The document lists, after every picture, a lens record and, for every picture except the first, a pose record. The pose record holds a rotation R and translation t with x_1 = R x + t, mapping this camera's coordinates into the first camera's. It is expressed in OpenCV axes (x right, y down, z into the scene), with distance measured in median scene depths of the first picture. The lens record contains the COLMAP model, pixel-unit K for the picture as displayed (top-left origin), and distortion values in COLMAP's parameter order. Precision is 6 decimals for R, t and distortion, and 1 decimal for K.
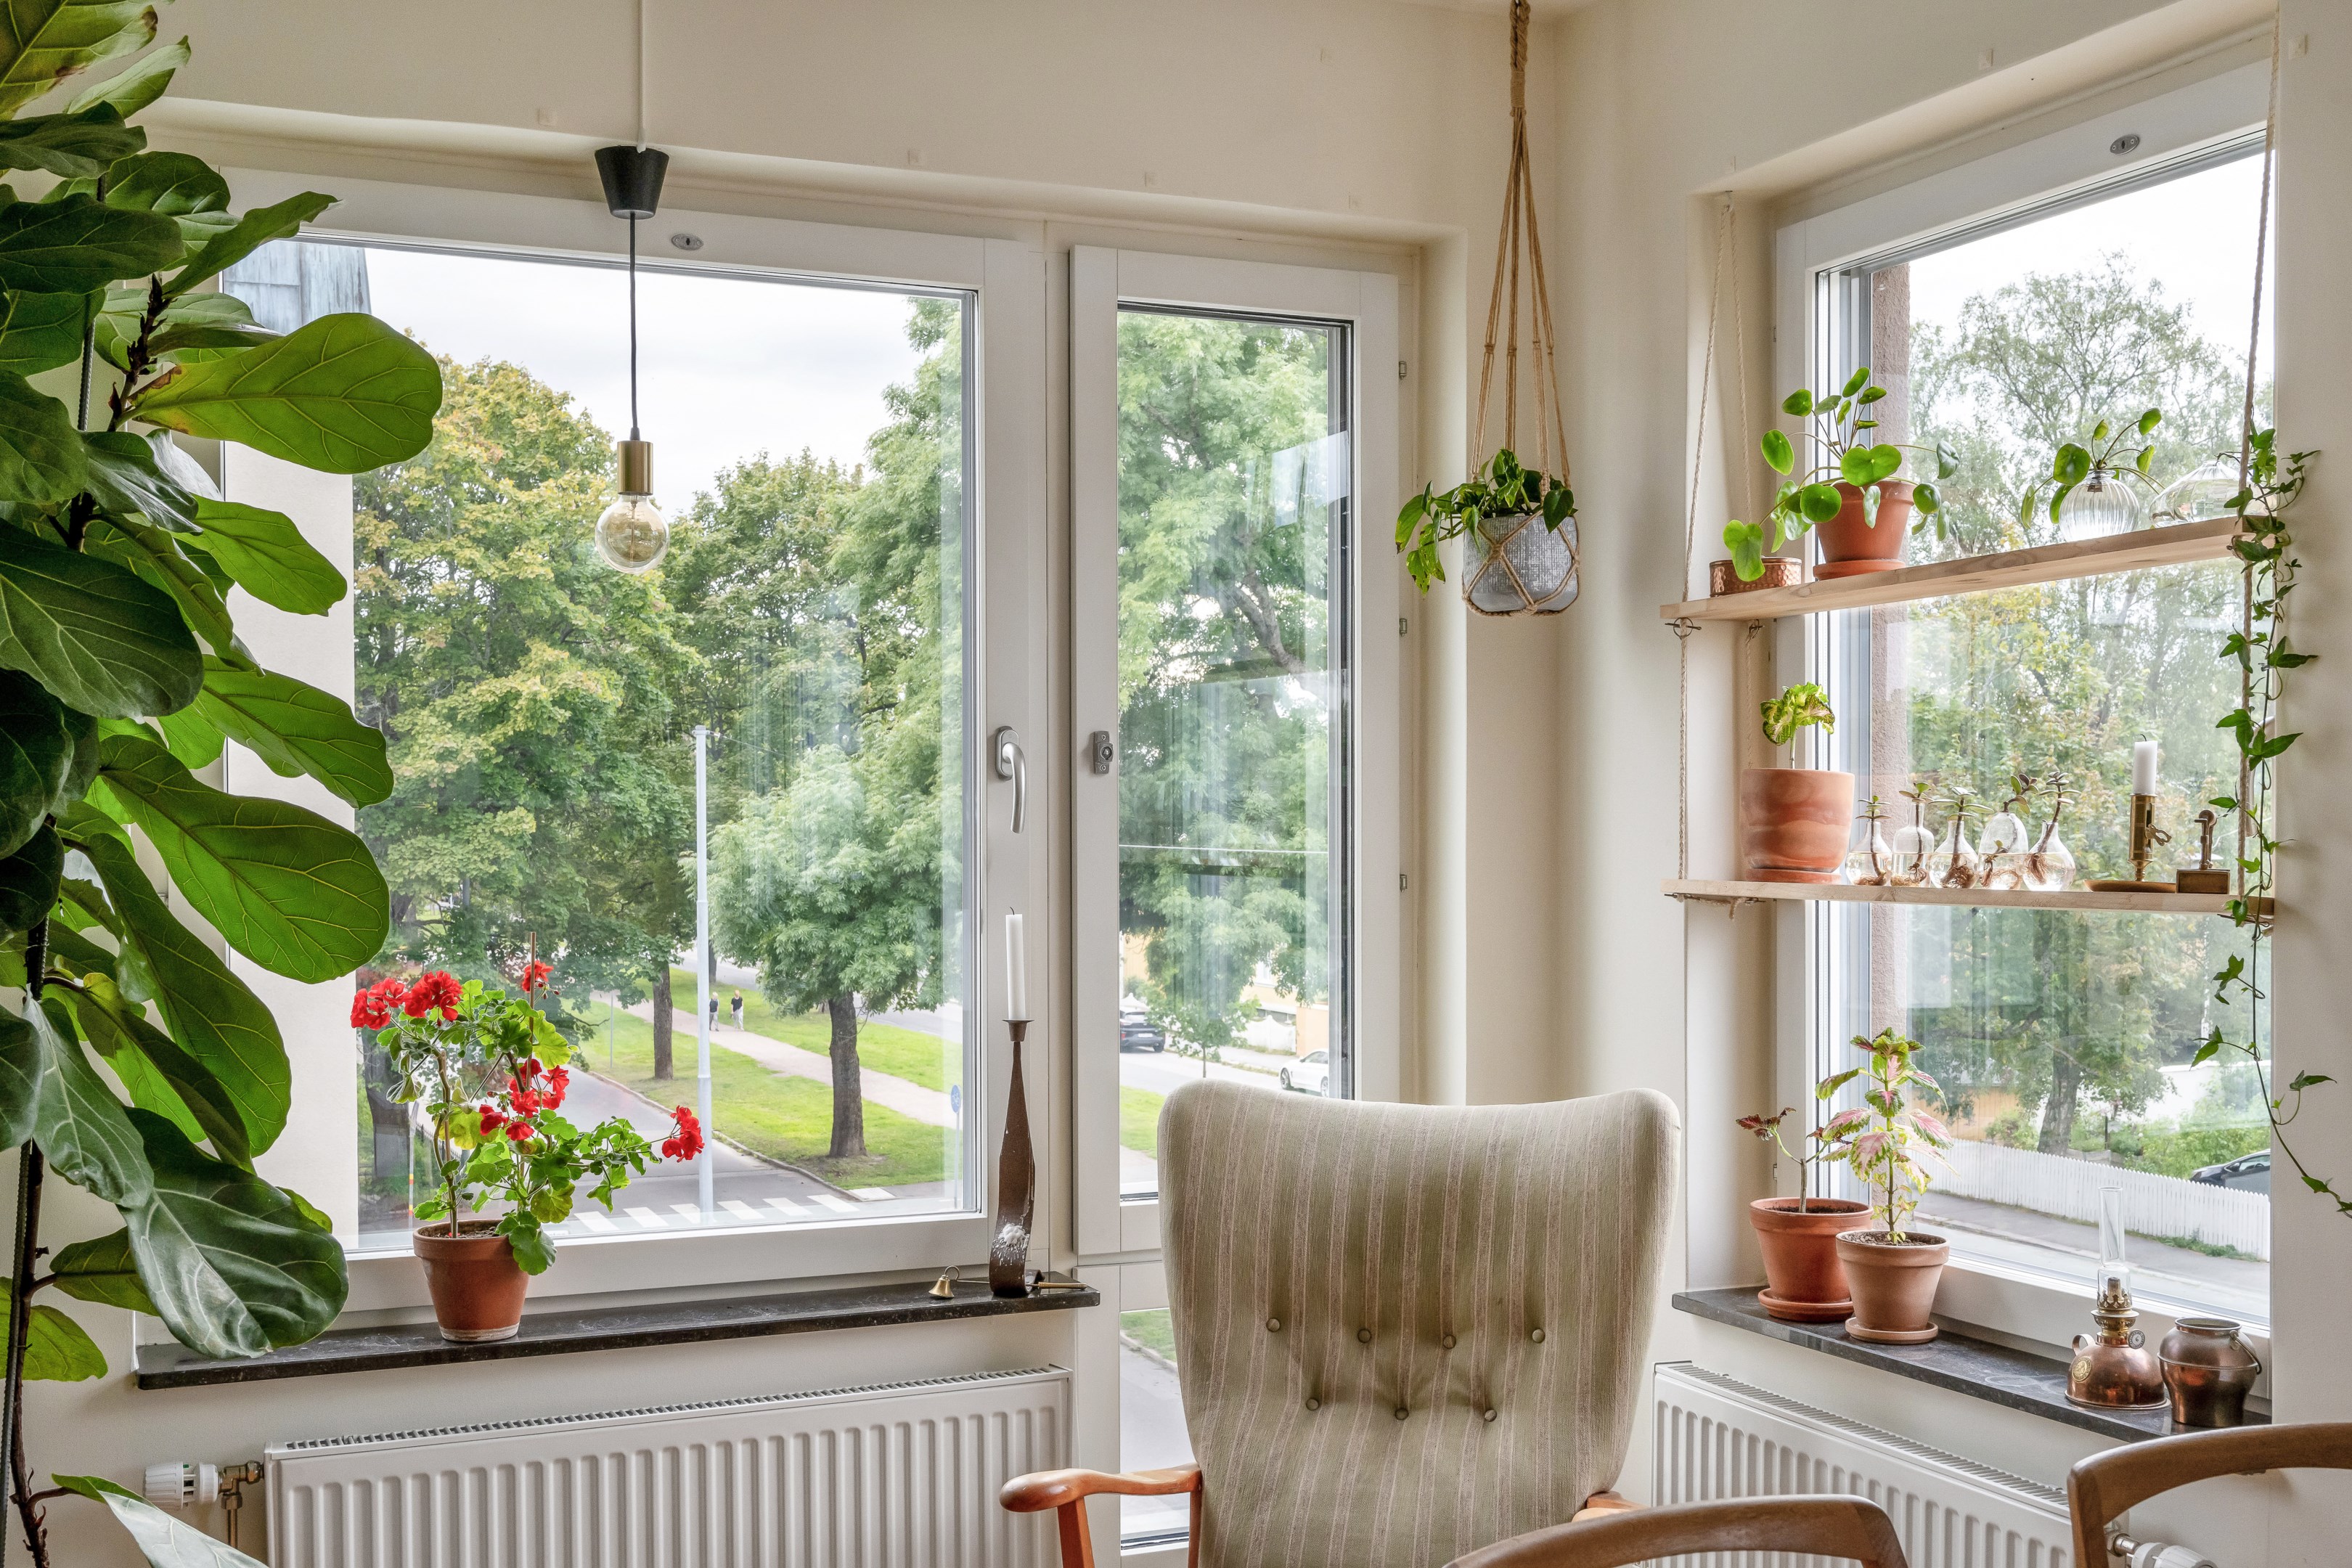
lens RADIAL K [[2598.6, 0, 1301.7], [0, 2598.6, 865.0], [0, 0, 1]] dist [0.024262, 0.000000]
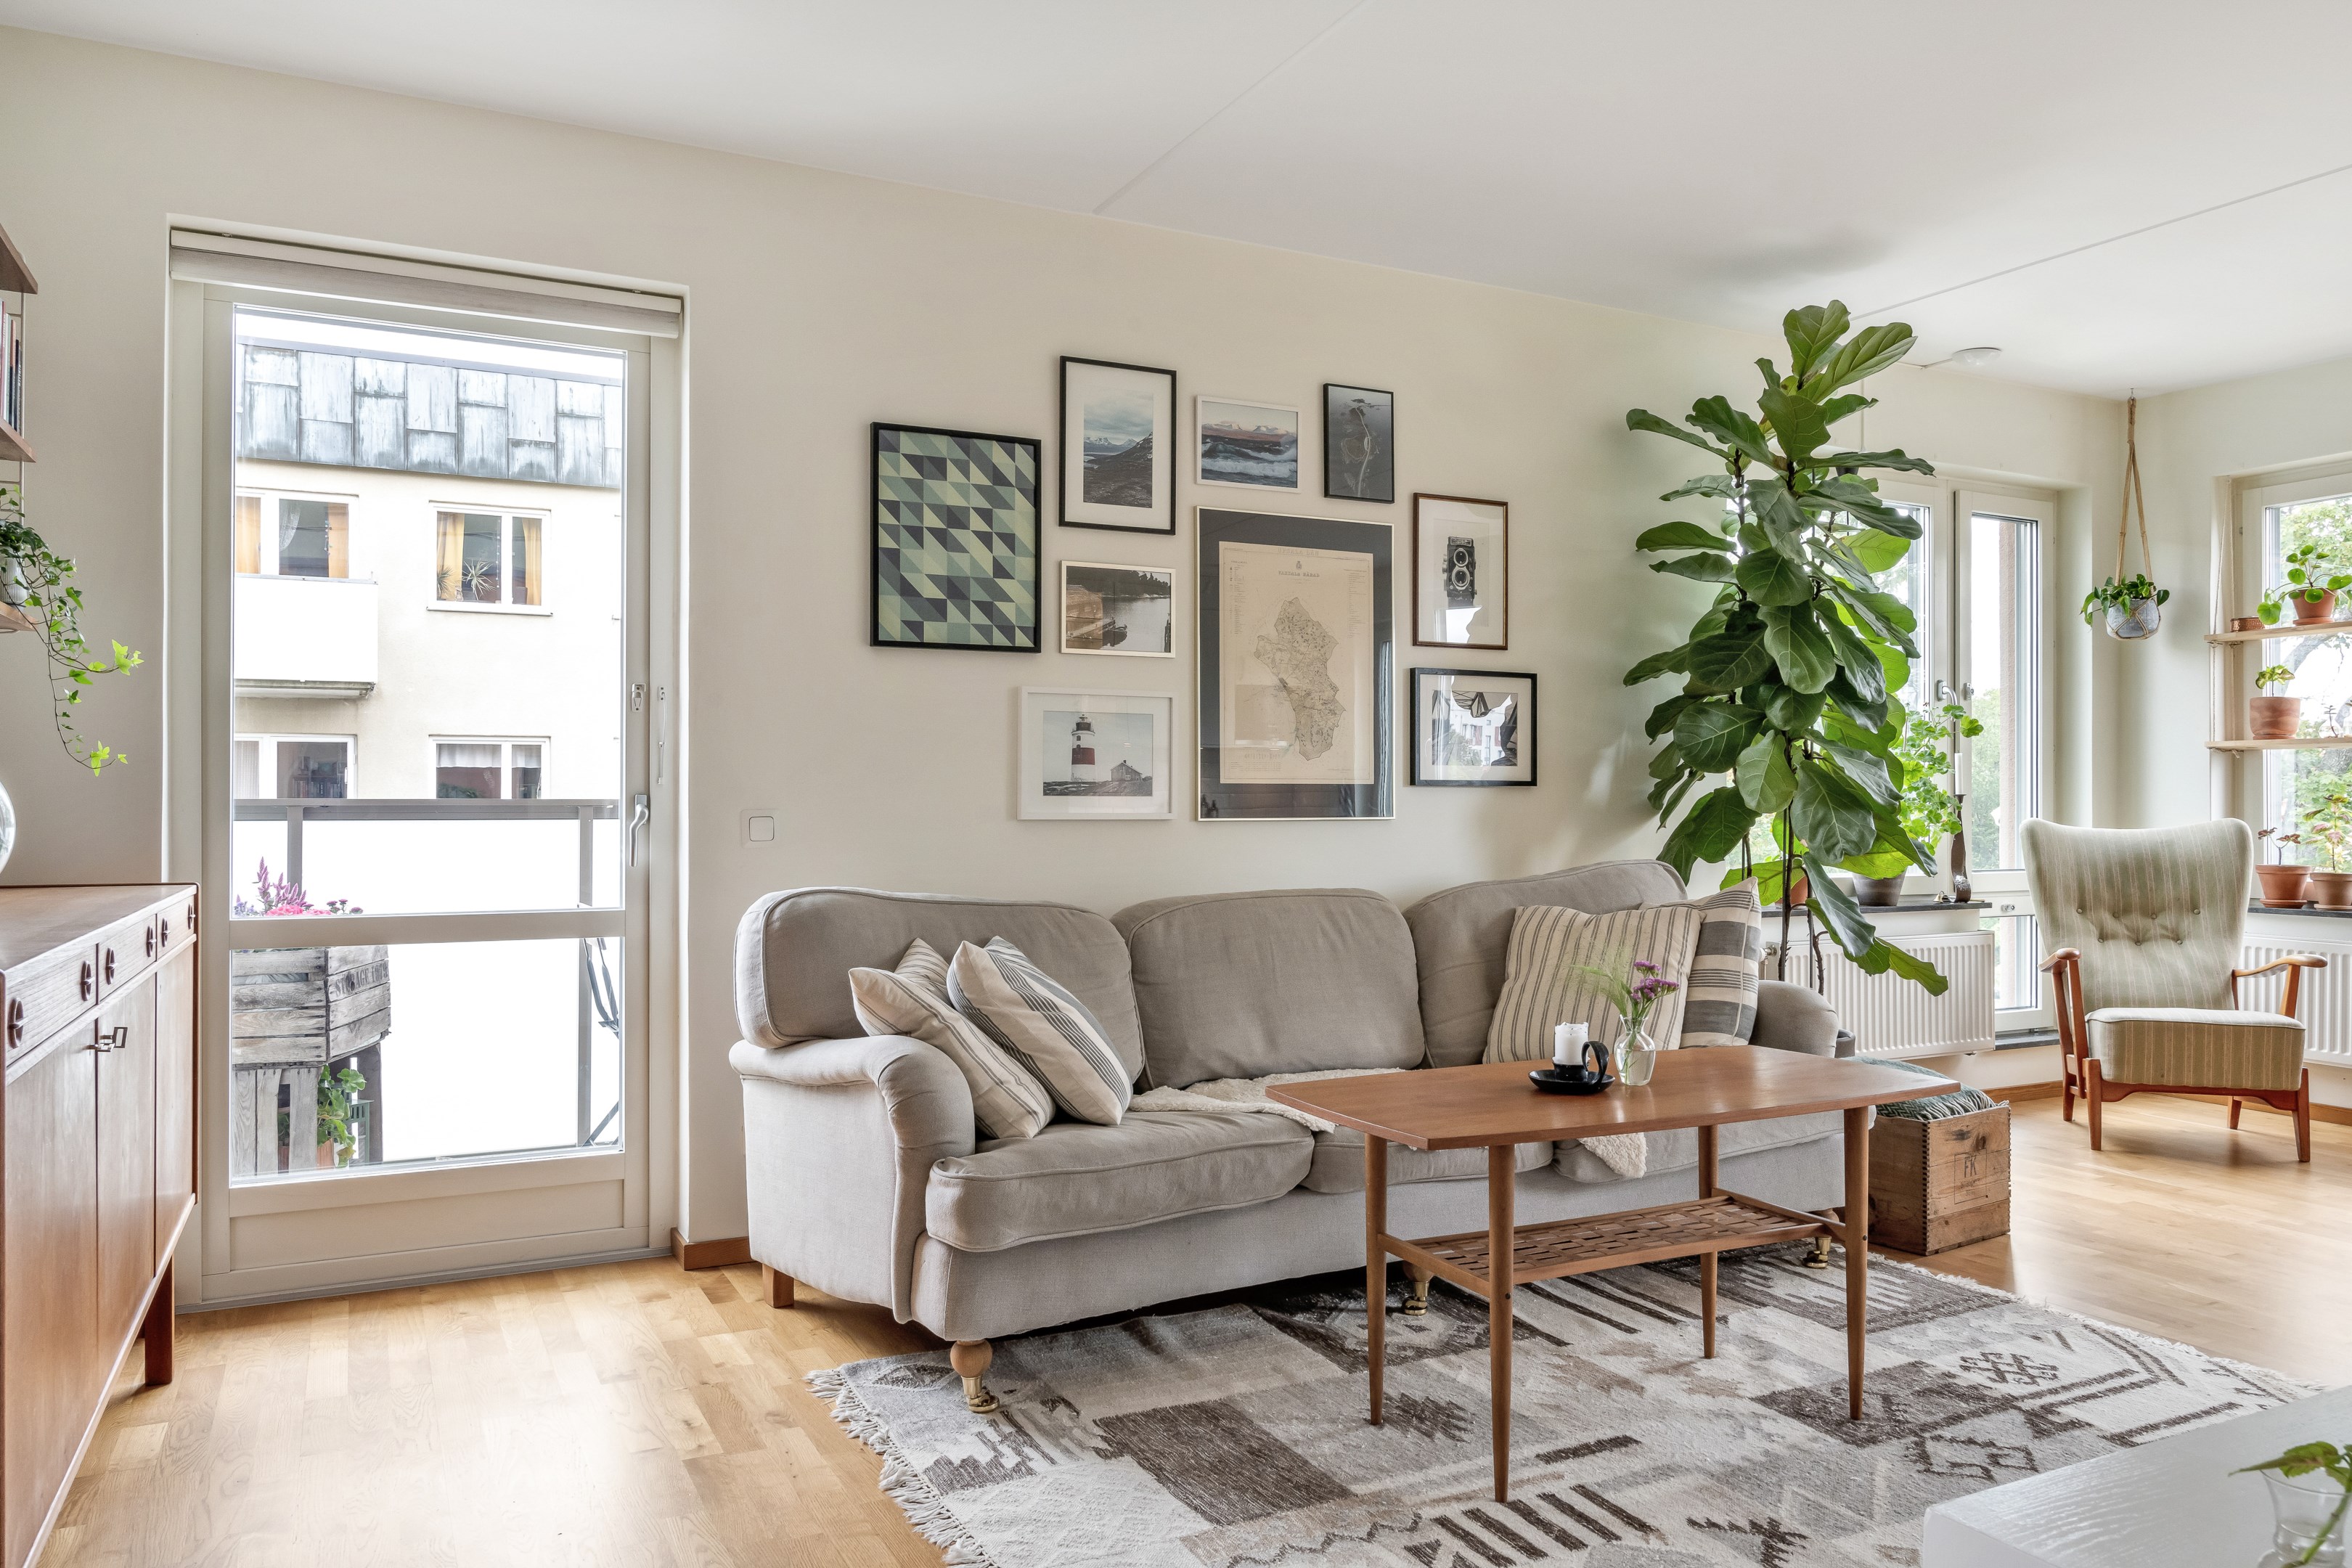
lens RADIAL K [[1628.3, 0, 1173.3], [0, 1628.3, 780.5], [0, 0, 1]] dist [0.000744, -0.004413]
pose [[0.998654, 0.010347, 0.050826, -0.116128], [-0.008564, 0.999344, -0.035189, 0.013209], [-0.051157, 0.034707, 0.998087, -0.066214]]
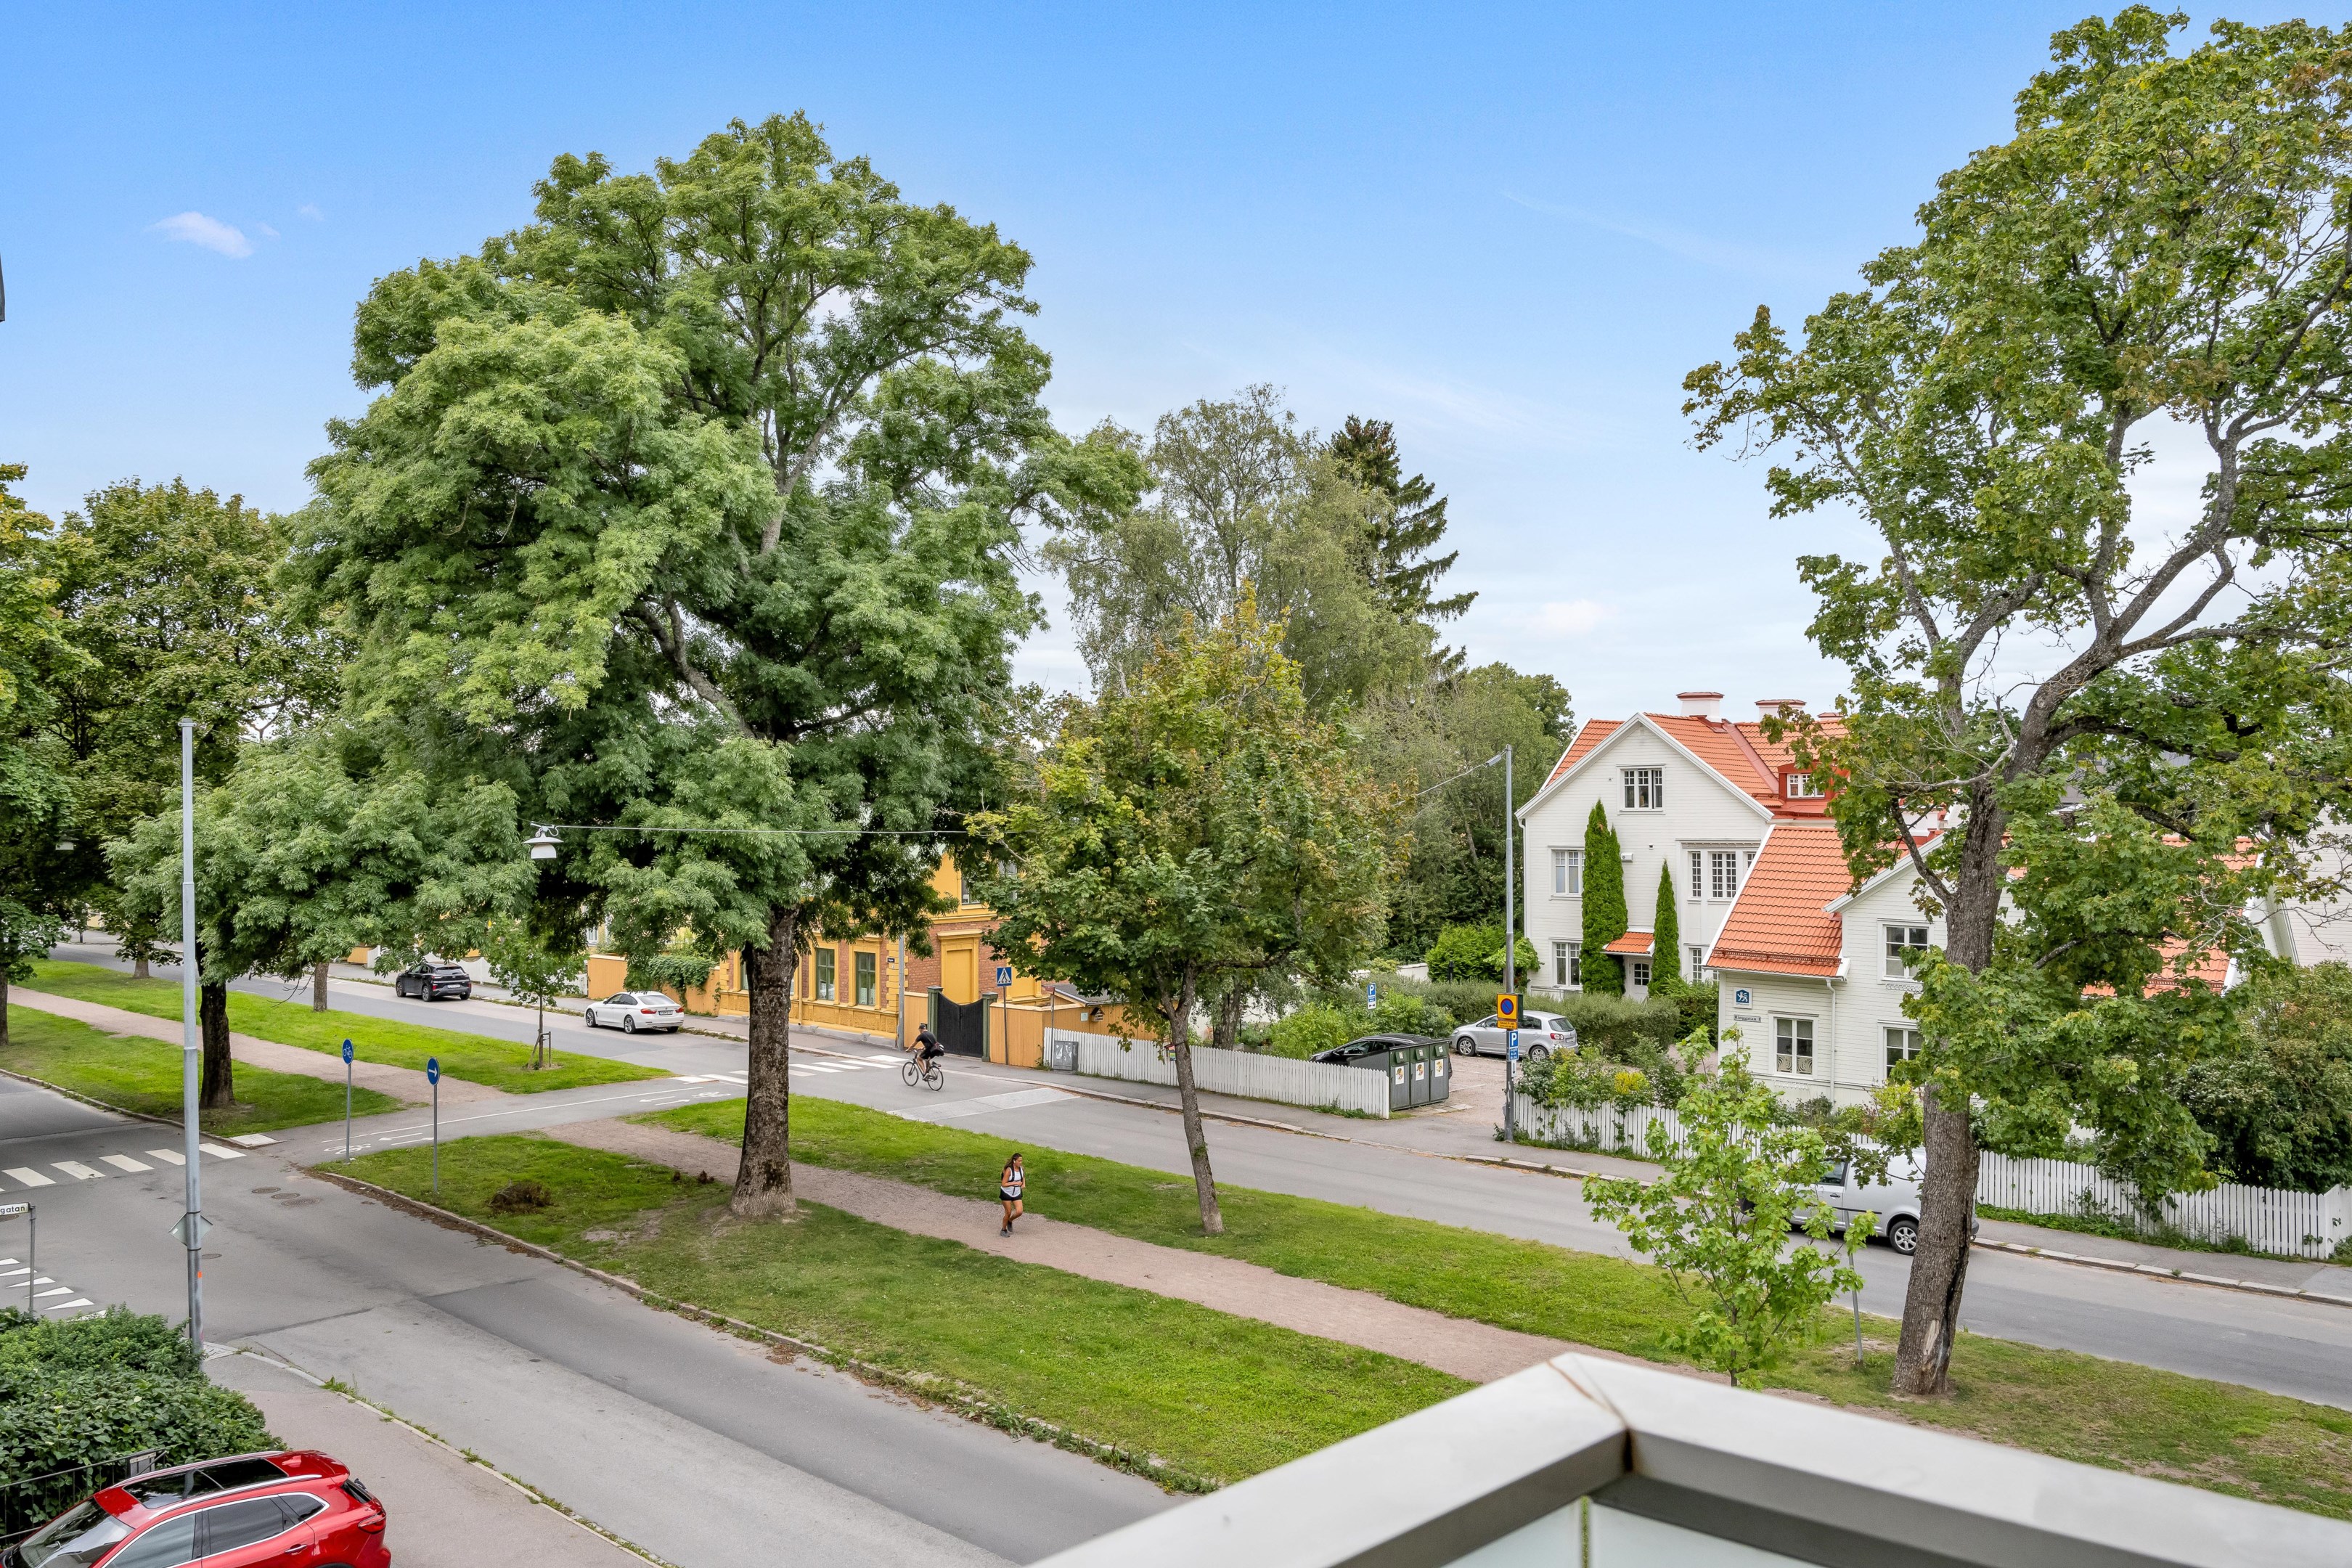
lens RADIAL K [[1894.0, 0, 1168.5], [0, 1894.0, 796.0], [0, 0, 1]] dist [-0.002491, 0.037245]
pose [[0.932268, -0.003445, 0.361752, -0.125225], [0.012089, 0.999693, -0.021635, 0.000525], [-0.361567, 0.024543, 0.932023, 0.117869]]
